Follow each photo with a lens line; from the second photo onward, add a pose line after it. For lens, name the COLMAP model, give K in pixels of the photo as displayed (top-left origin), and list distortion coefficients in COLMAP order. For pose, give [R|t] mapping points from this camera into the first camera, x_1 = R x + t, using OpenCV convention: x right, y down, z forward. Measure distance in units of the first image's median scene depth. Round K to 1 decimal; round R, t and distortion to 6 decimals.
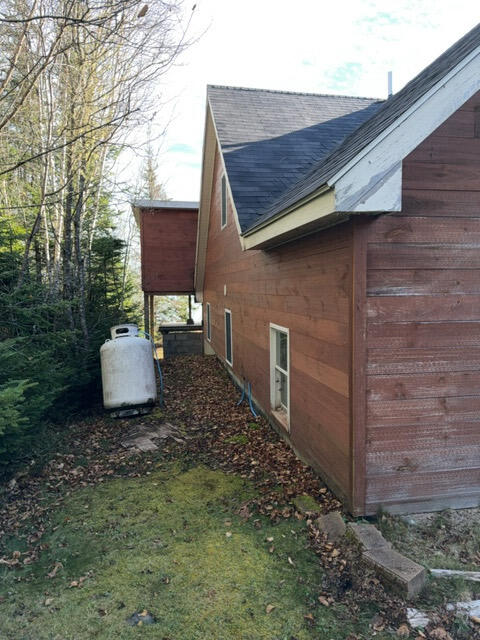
lens RADIAL K [[453.2, 0, 241.8], [0, 453.2, 317.0], [0, 0, 1]] dist [0.076248, -0.086858]
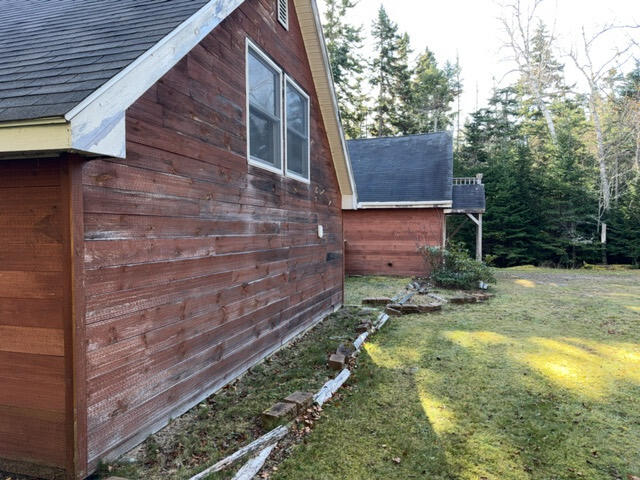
lens RADIAL K [[453.2, 0, 320.9], [0, 453.2, 241.5], [0, 0, 1]] dist [0.076248, -0.086858]
pose [[0.459325, -0.017525, 0.888096, -0.336068], [0.060623, 0.998093, -0.011659, -0.003254], [-0.886197, 0.059195, 0.459511, 0.123471]]
